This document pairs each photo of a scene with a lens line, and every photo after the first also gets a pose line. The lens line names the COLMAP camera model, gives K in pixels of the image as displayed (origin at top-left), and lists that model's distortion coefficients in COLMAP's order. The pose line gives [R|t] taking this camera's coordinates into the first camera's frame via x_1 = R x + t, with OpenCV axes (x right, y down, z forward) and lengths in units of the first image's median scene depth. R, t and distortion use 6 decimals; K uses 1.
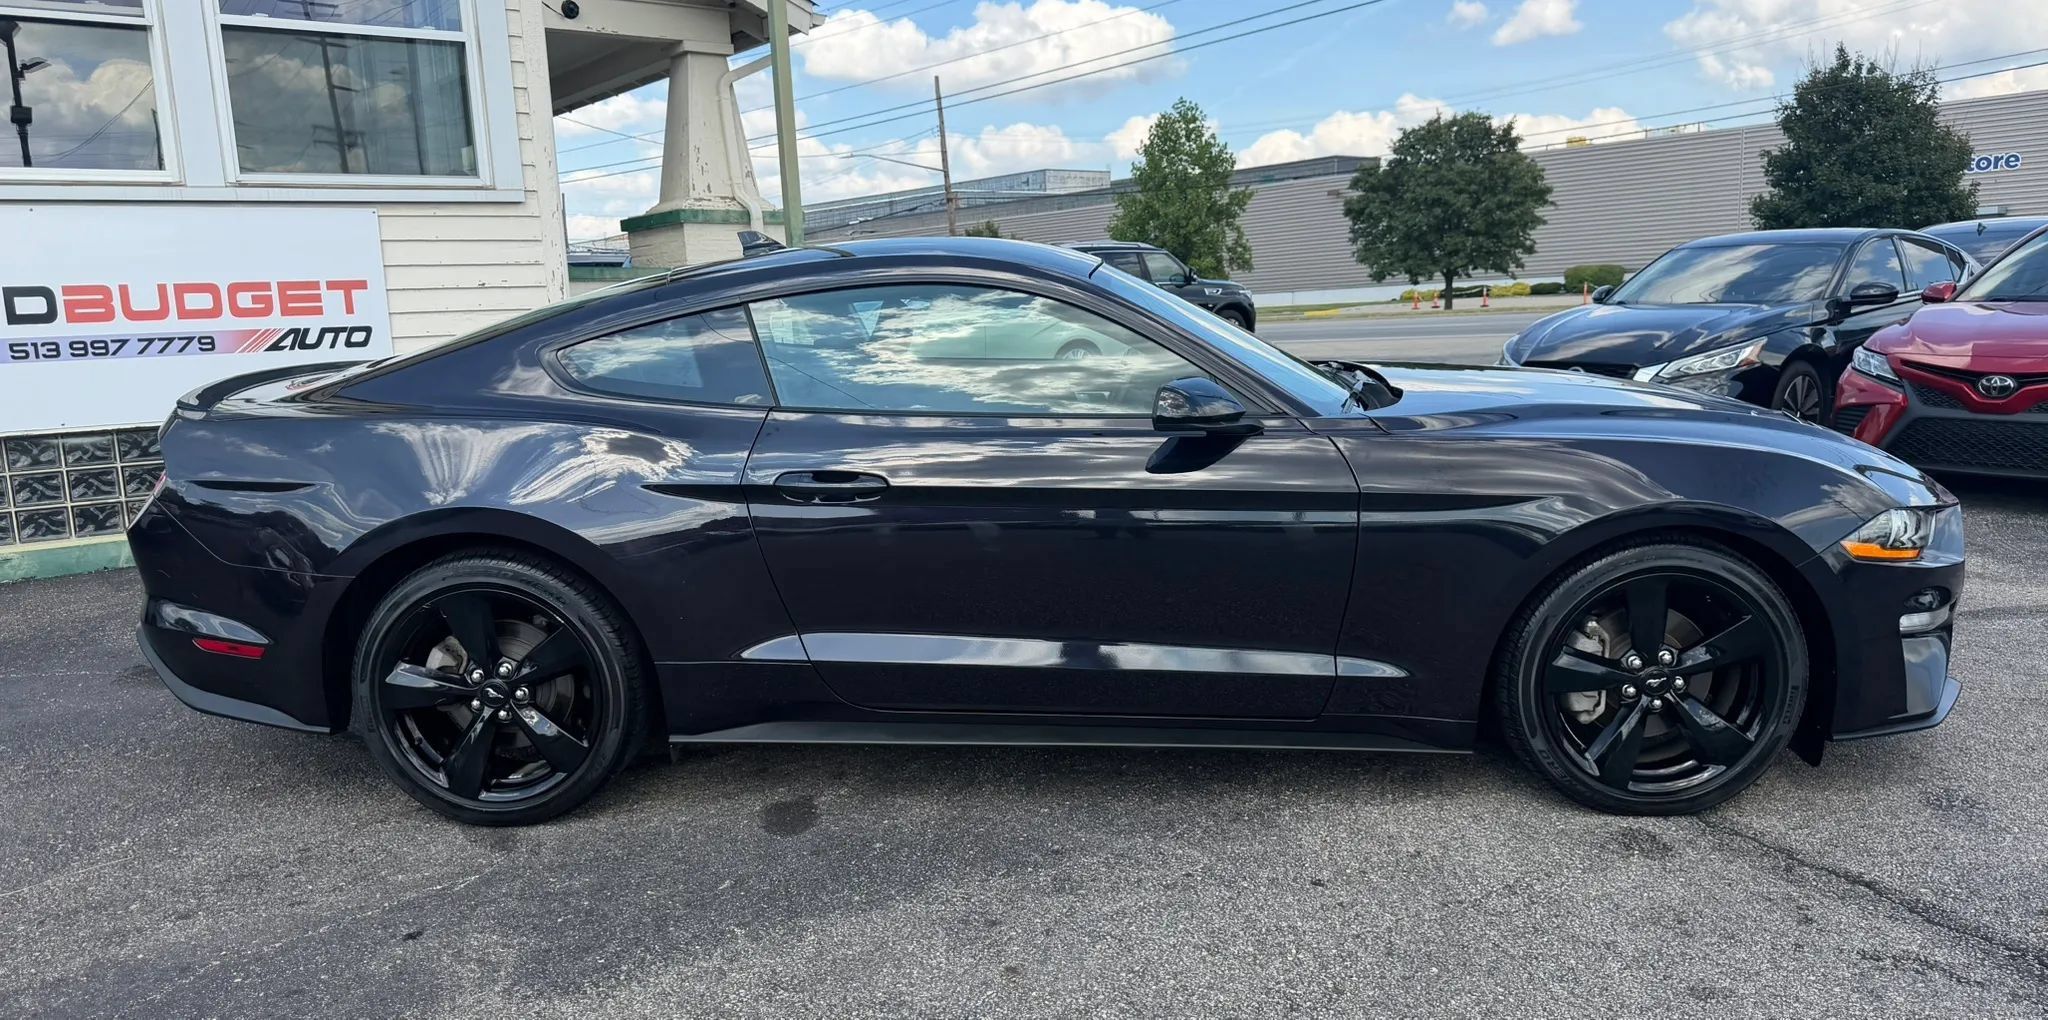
lens RADIAL K [[1456.4, 0, 1022.0], [0, 1456.4, 570.2], [0, 0, 1]] dist [0.073942, -0.127023]
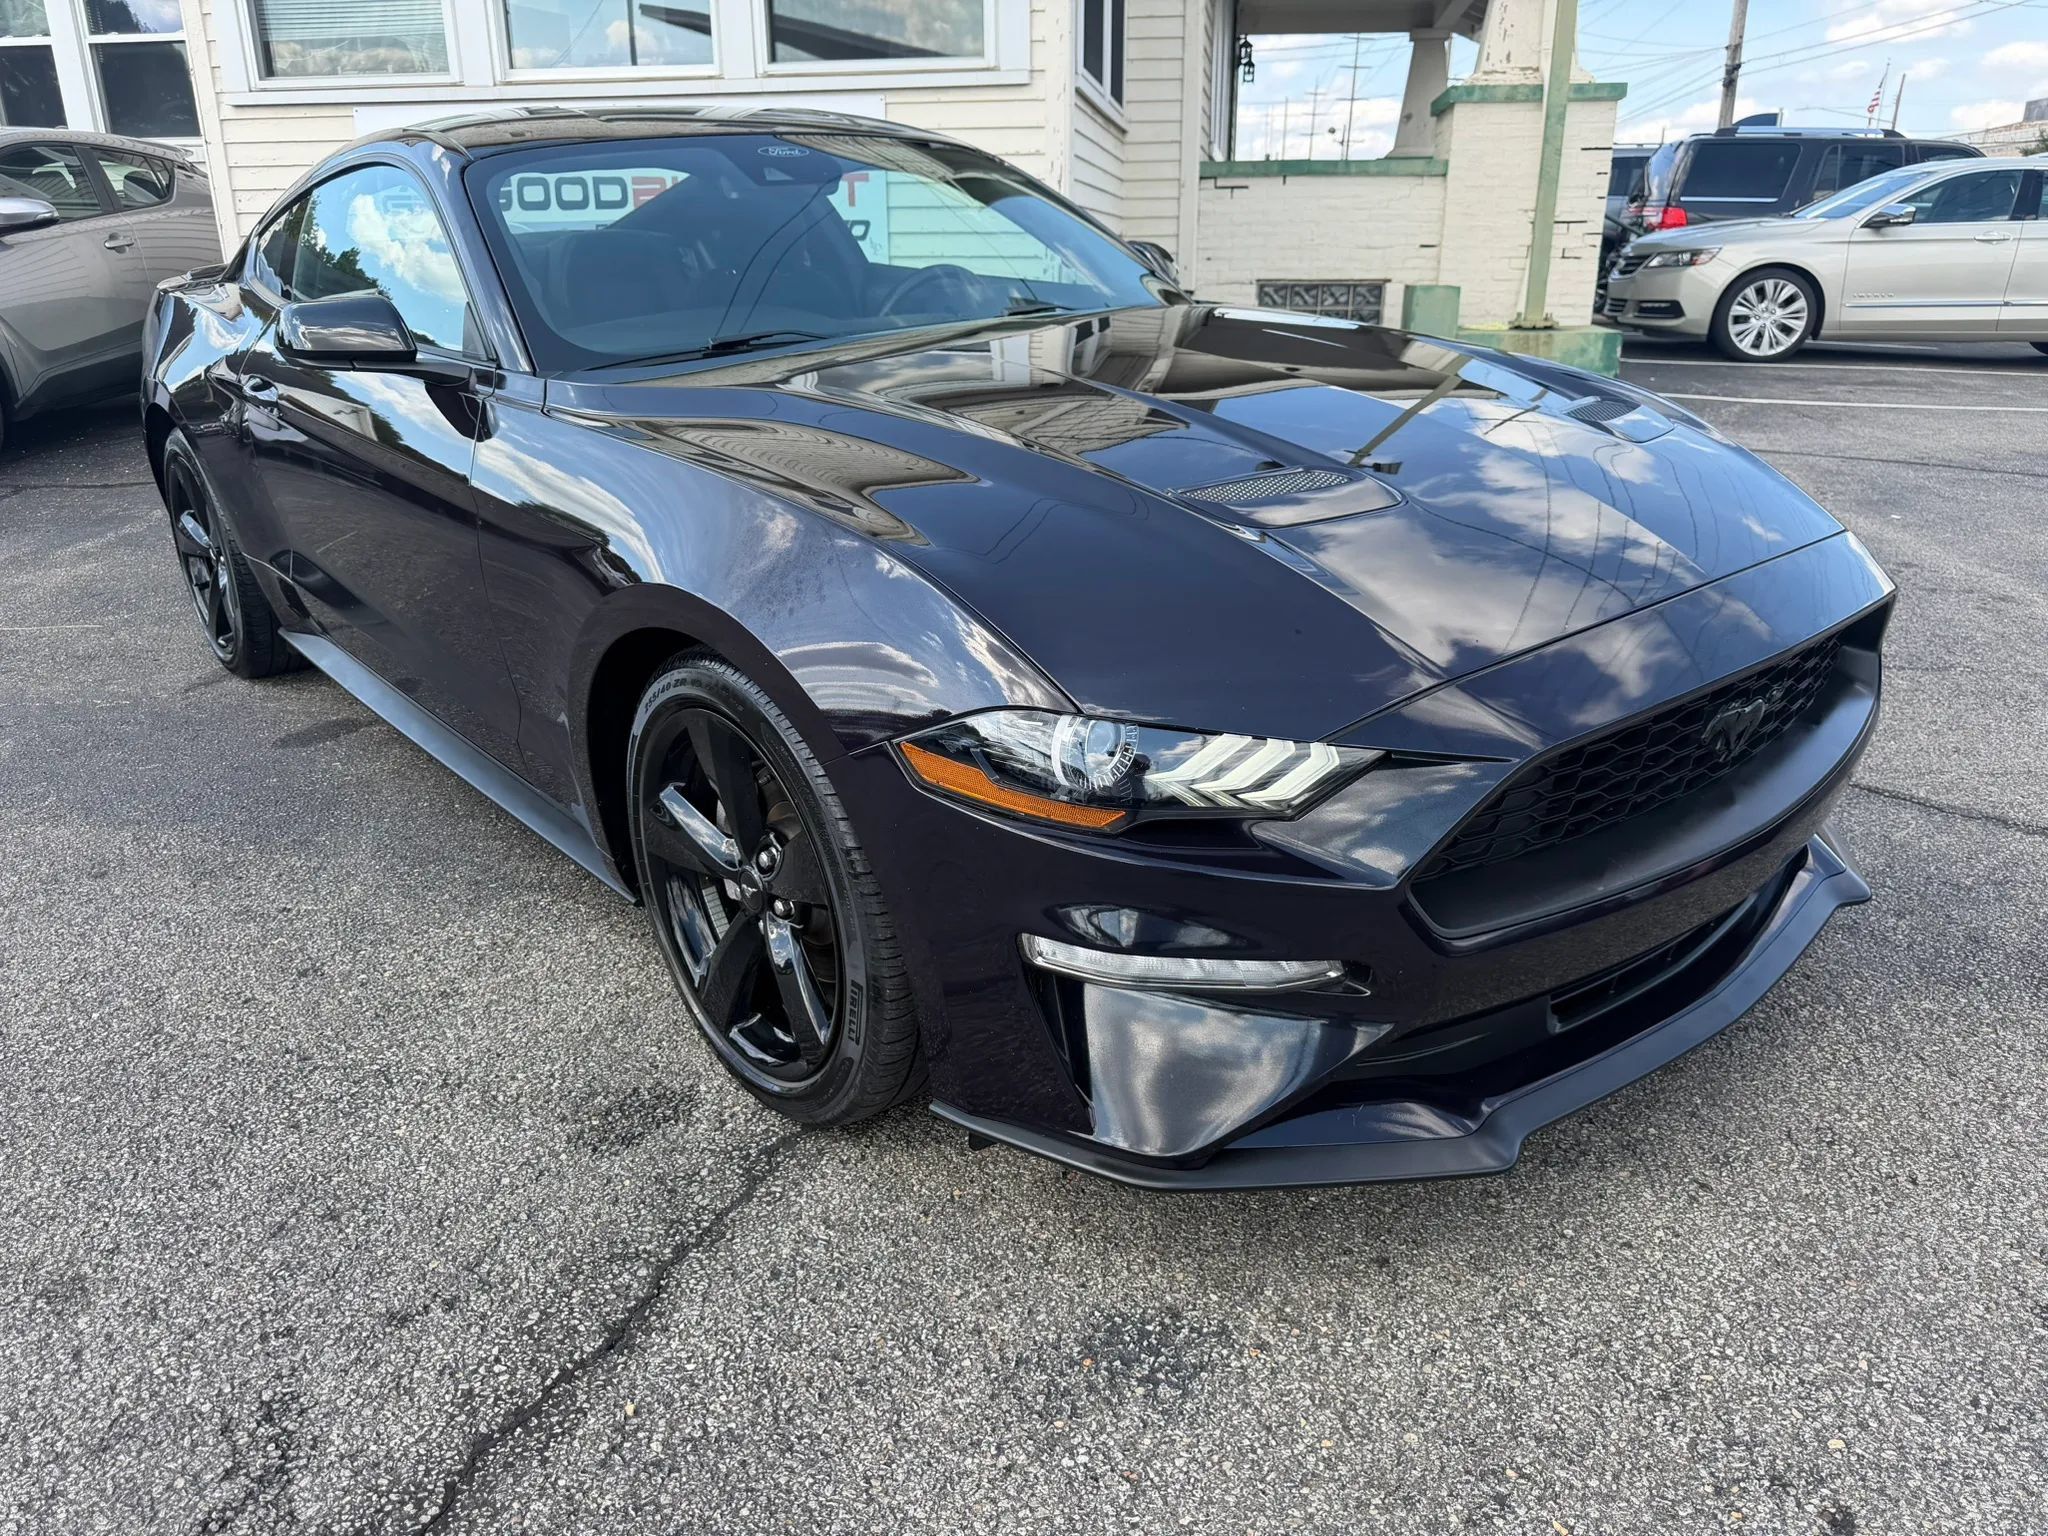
lens RADIAL K [[1475.7, 0, 1026.1], [0, 1475.7, 762.2], [0, 0, 1]] dist [0.007263, -0.007057]
pose [[0.680313, 0.282803, -0.676163, 0.421065], [-0.153942, 0.957115, 0.245424, -0.066365], [0.716573, -0.062875, 0.694673, 0.312488]]
